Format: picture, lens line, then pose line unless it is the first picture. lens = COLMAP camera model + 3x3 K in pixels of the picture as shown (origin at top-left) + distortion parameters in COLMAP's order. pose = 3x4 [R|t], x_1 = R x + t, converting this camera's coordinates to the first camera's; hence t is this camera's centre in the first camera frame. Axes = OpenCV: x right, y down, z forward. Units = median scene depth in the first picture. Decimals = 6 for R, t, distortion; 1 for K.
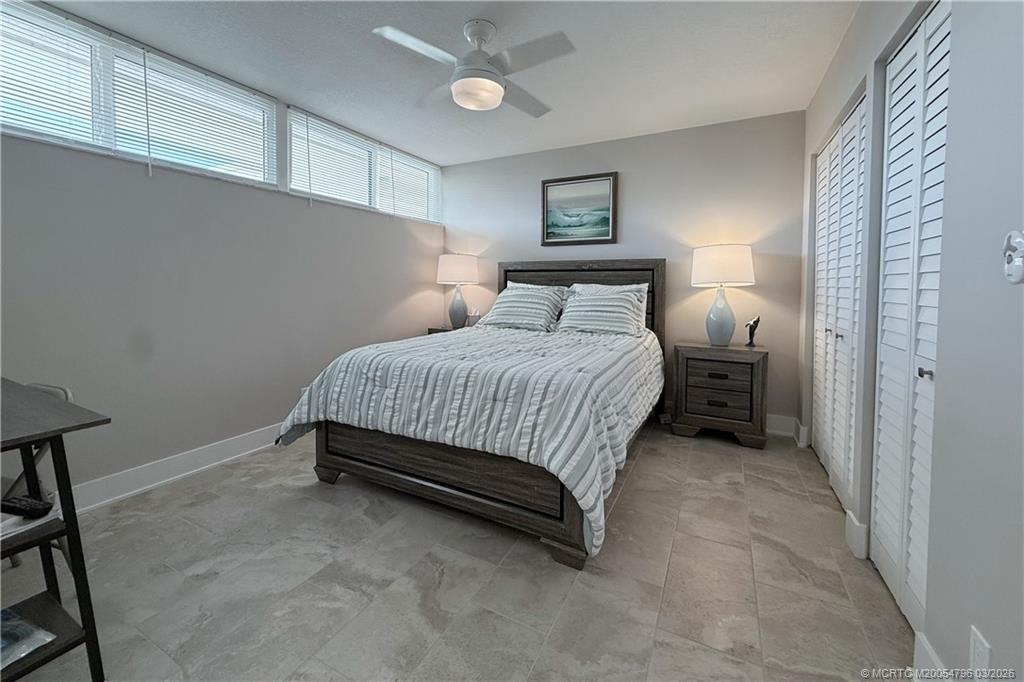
lens RADIAL K [[407.8, 0, 505.8], [0, 407.8, 294.3], [0, 0, 1]] dist [-0.002519, 0.000883]
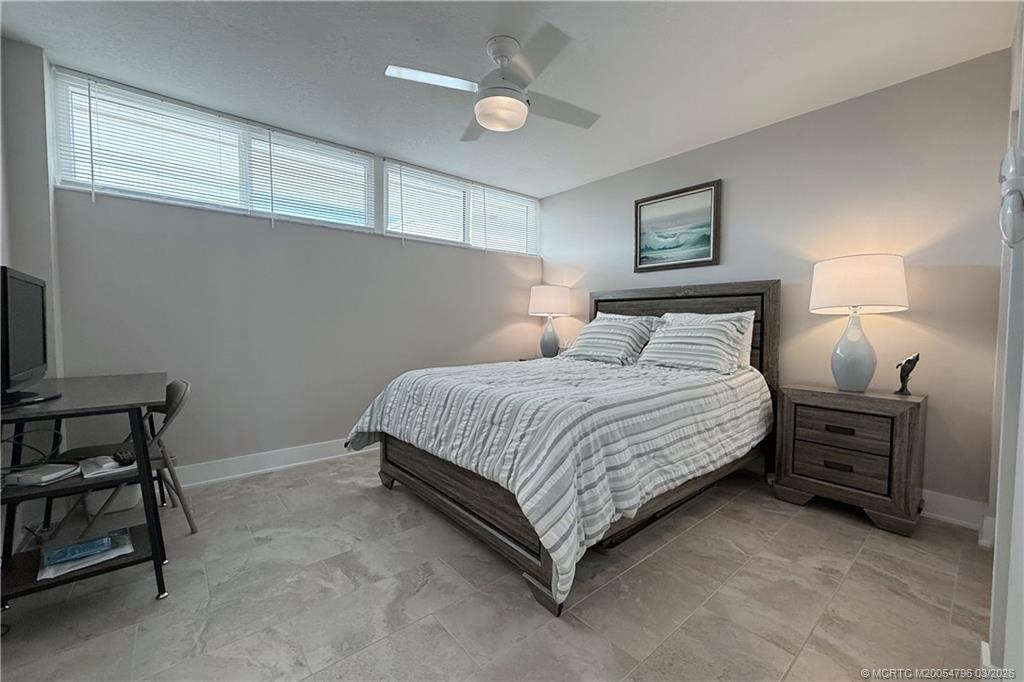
lens RADIAL K [[407.8, 0, 512.3], [0, 407.8, 338.5], [0, 0, 1]] dist [-0.002519, 0.000883]
pose [[0.926370, 0.013089, -0.376387, 0.284338], [-0.009437, 0.999889, 0.011544, 0.032237], [0.376497, -0.007142, 0.926390, 0.084310]]
